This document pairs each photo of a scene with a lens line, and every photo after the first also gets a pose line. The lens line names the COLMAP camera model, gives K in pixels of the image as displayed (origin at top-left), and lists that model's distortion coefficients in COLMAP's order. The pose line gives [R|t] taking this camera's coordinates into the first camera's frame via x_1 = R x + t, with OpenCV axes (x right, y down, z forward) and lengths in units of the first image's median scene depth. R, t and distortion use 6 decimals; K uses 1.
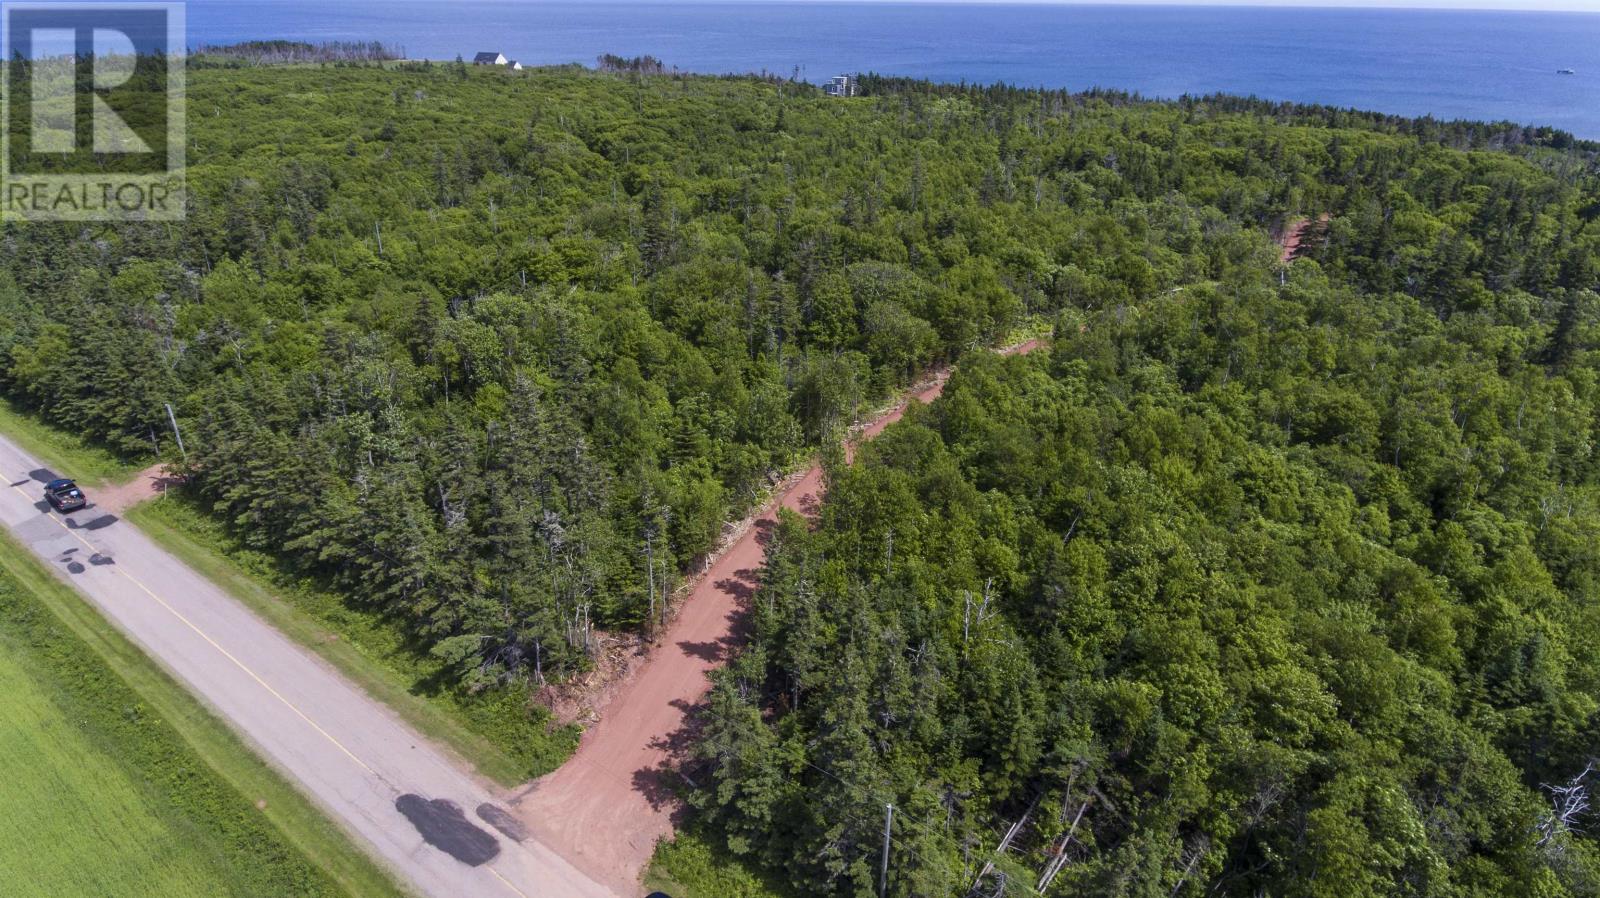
lens RADIAL K [[934.9, 0, 808.9], [0, 934.9, 452.7], [0, 0, 1]] dist [-0.006387, 0.005206]
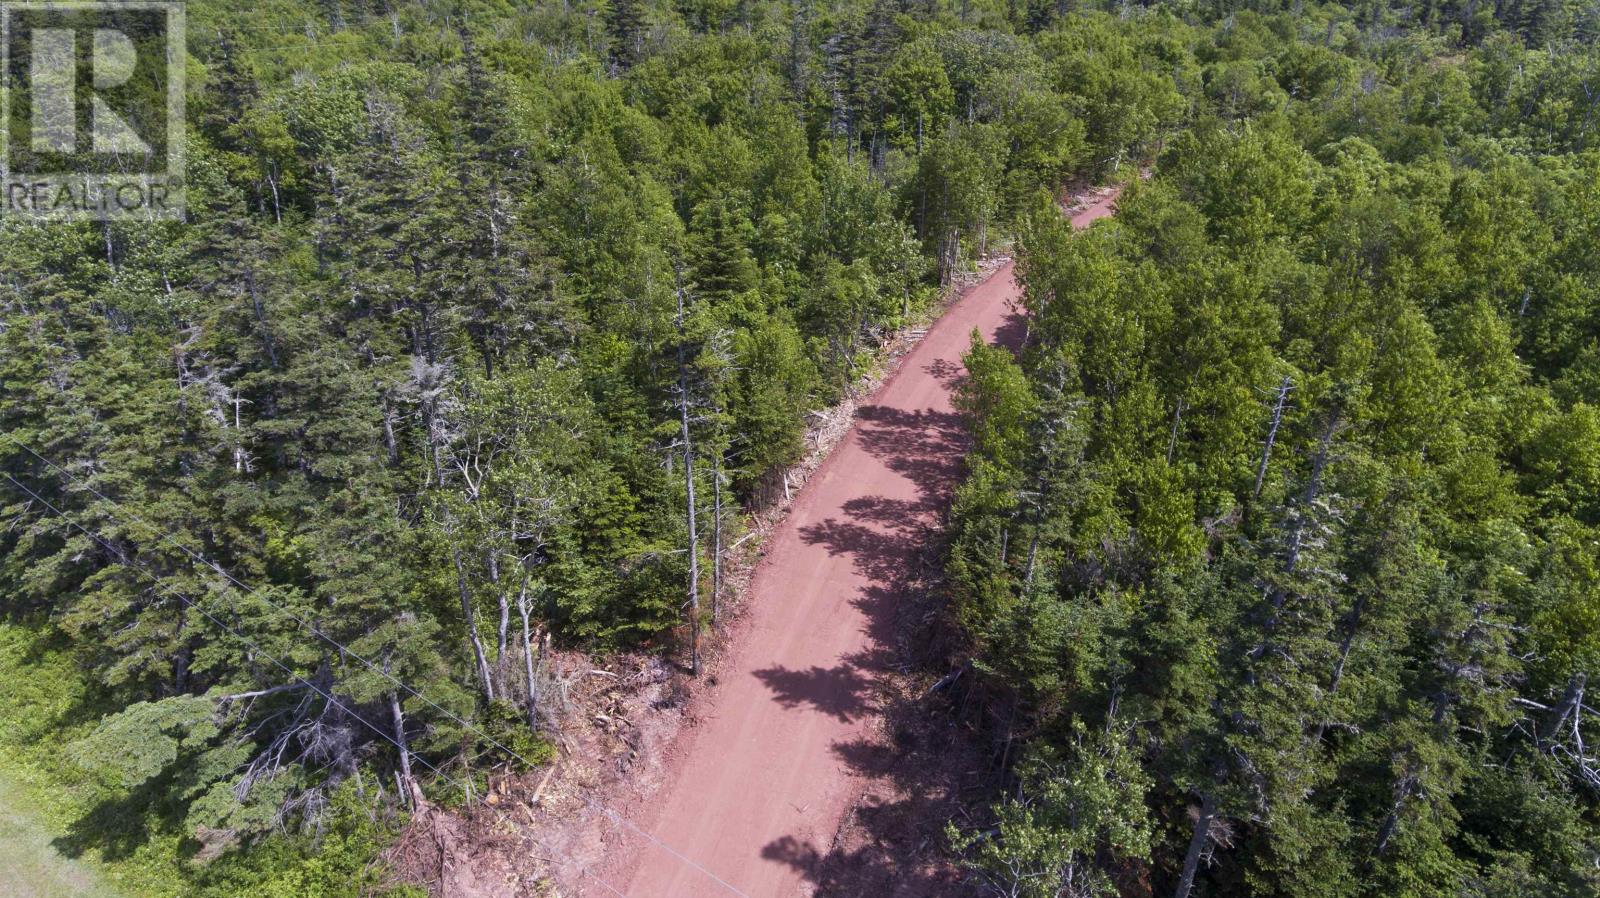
lens RADIAL K [[934.9, 0, 803.9], [0, 934.9, 446.7], [0, 0, 1]] dist [-0.006387, 0.005206]
pose [[0.999055, -0.032475, 0.028885, -0.116272], [0.030988, 0.998241, 0.050537, 0.075305], [-0.030475, -0.049594, 0.998304, 0.534830]]
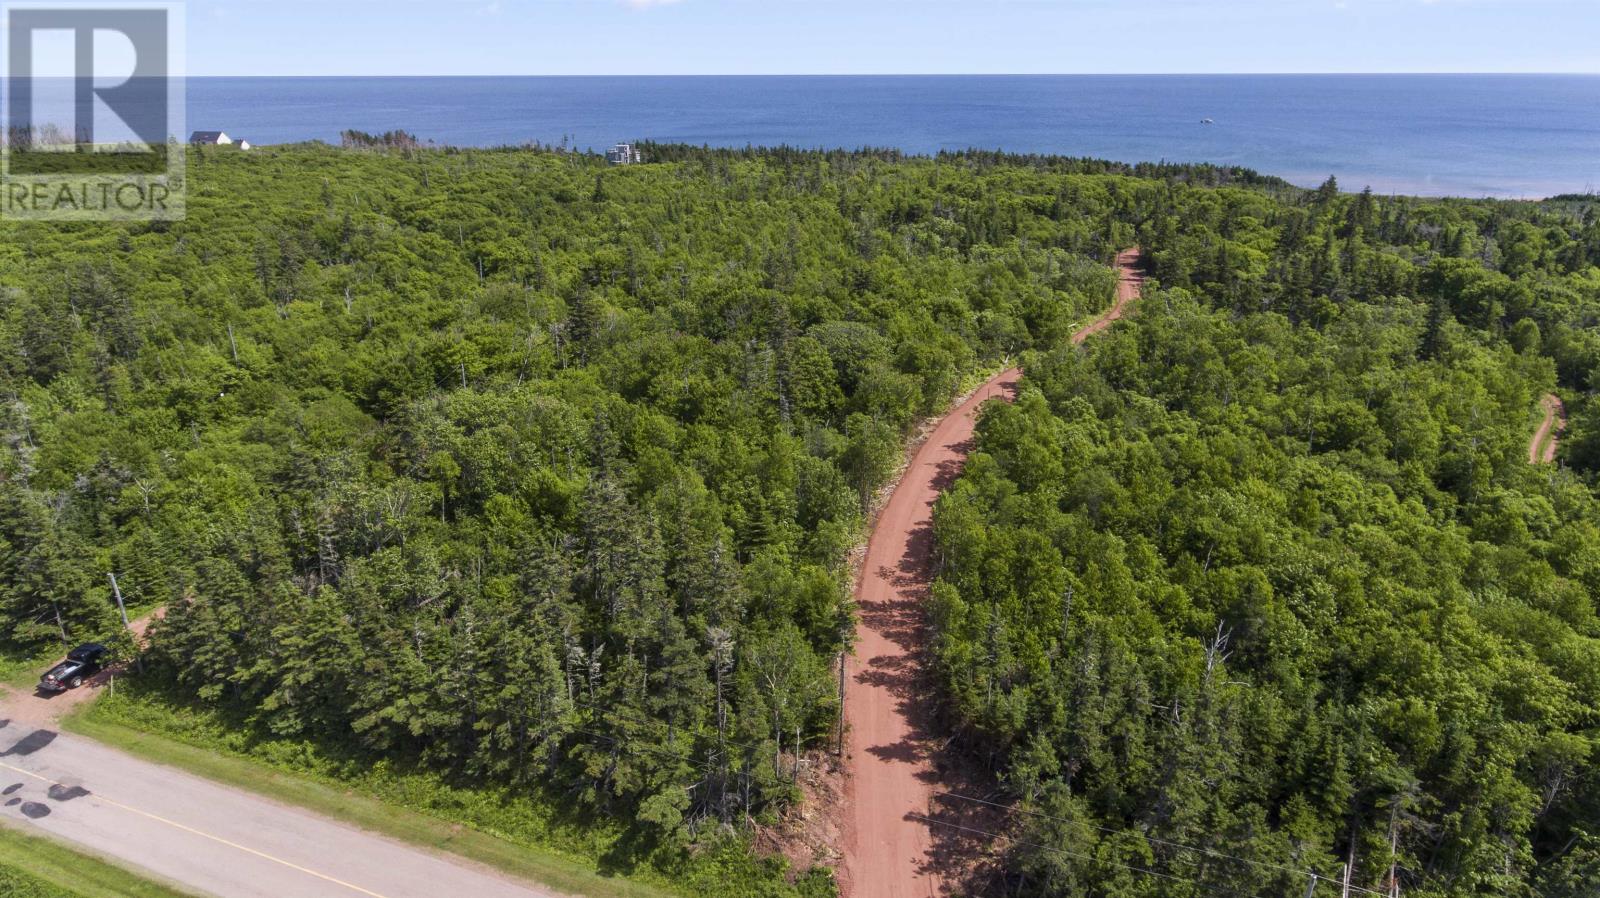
lens RADIAL K [[934.9, 0, 808.7], [0, 934.9, 453.1], [0, 0, 1]] dist [-0.006387, 0.005206]
pose [[0.959192, -0.117572, 0.257154, -0.356910], [0.133398, 0.990044, -0.044927, -0.042981], [-0.249312, 0.077397, 0.965326, 0.108783]]
